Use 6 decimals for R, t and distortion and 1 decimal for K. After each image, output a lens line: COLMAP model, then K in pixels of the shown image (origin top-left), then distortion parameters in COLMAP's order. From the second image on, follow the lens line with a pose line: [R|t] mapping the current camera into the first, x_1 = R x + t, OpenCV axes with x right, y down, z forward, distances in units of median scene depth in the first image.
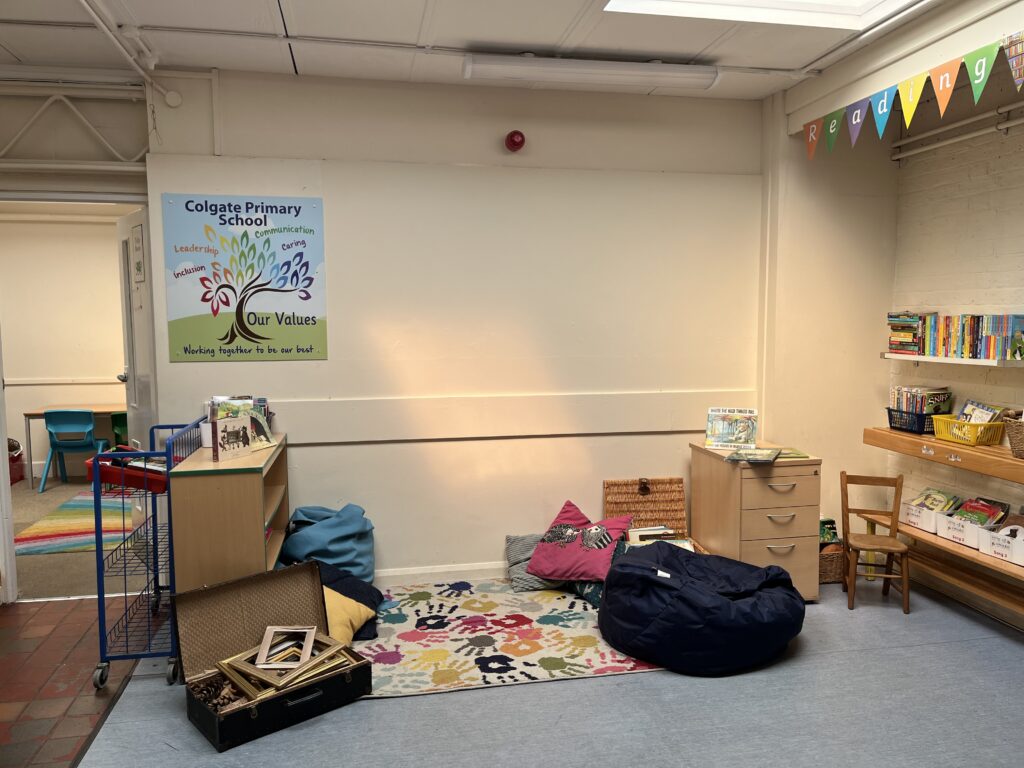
lens RADIAL K [[770.5, 0, 512.1], [0, 770.5, 389.8], [0, 0, 1]] dist [0.053243, -0.072336]
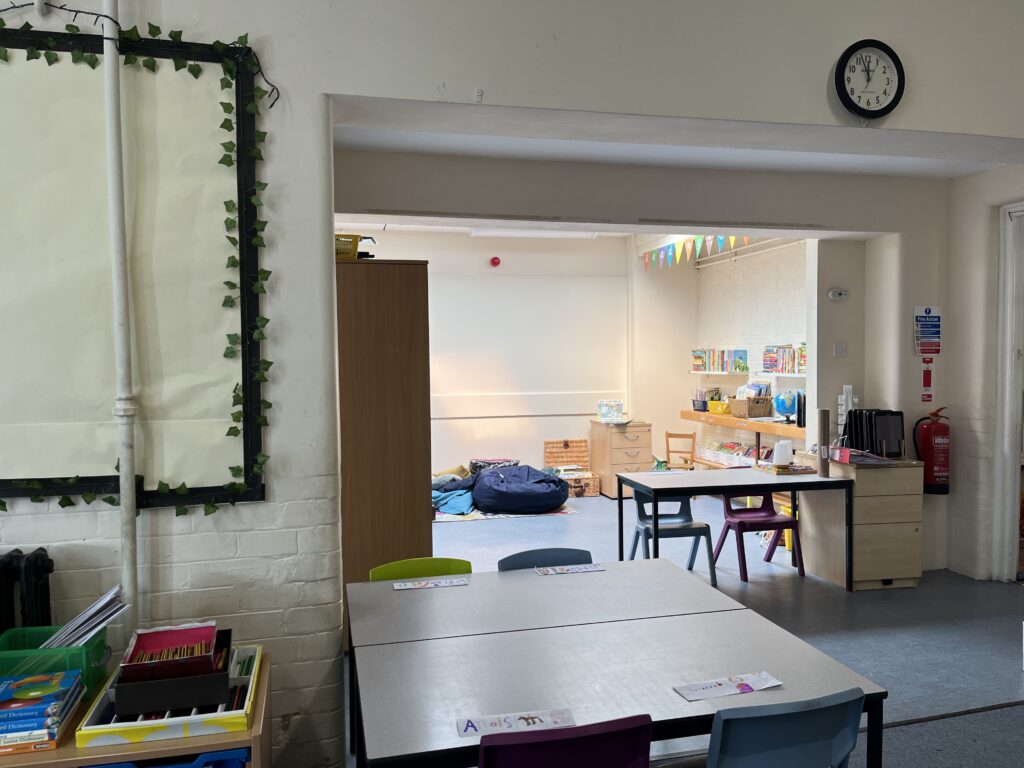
lens RADIAL K [[770.5, 0, 512.1], [0, 770.5, 389.8], [0, 0, 1]] dist [0.053243, -0.072336]
pose [[0.999076, -0.004461, 0.042737, -0.038639], [0.006667, 0.998645, -0.051615, 0.099874], [-0.042449, 0.051852, 0.997752, -0.916144]]
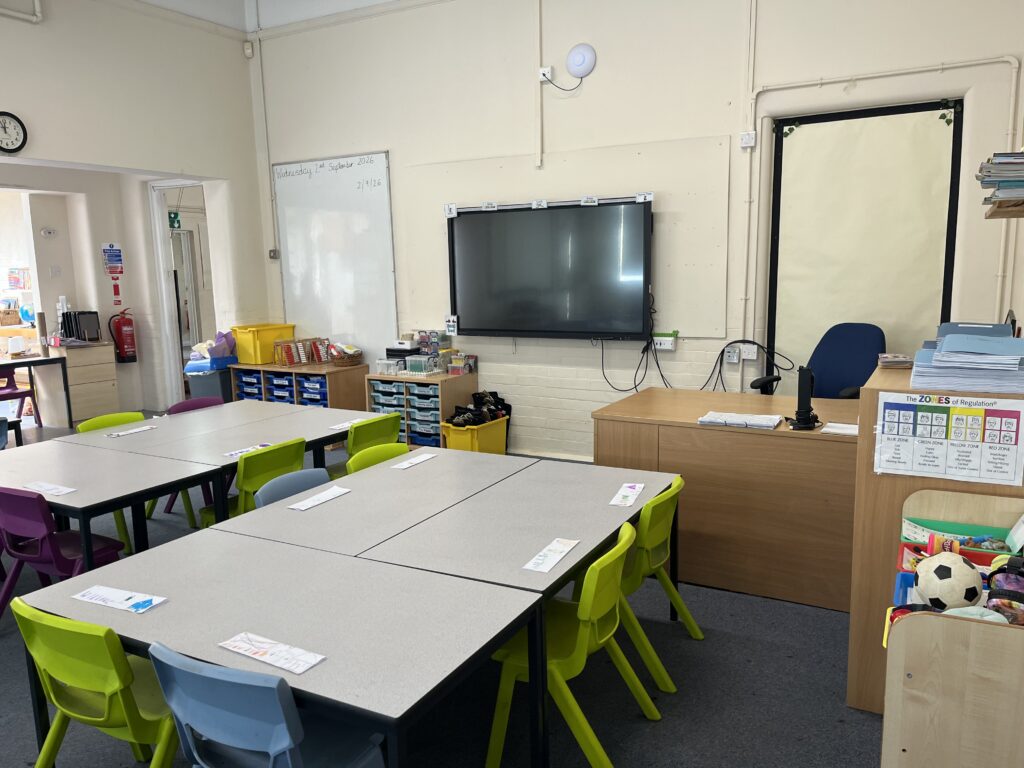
lens RADIAL K [[770.5, 0, 512.1], [0, 770.5, 389.8], [0, 0, 1]] dist [0.053243, -0.072336]
pose [[0.643049, -0.128556, 0.754957, -0.310595], [0.086845, 0.991692, 0.094896, 0.234404], [-0.760885, 0.004541, 0.648871, -2.425048]]
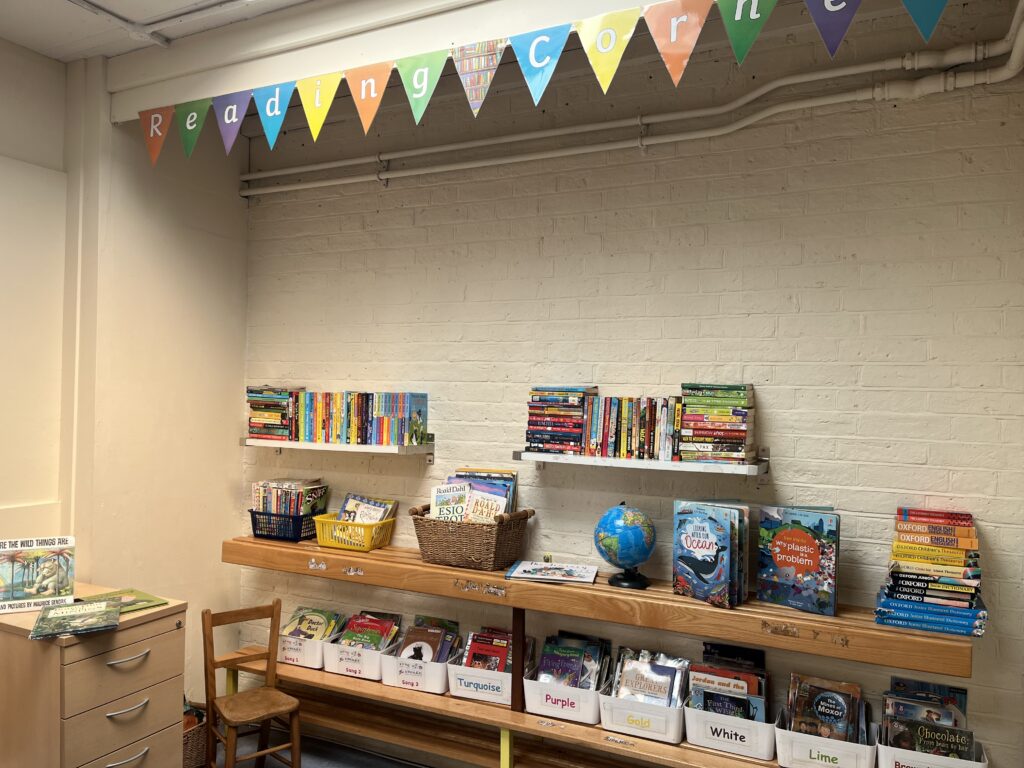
lens RADIAL K [[770.5, 0, 512.1], [0, 770.5, 389.8], [0, 0, 1]] dist [0.053243, -0.072336]
pose [[0.600868, 0.021880, 0.799049, 0.028030], [0.052399, 0.996397, -0.066687, -0.032524], [-0.797629, 0.081939, 0.597557, 0.349825]]
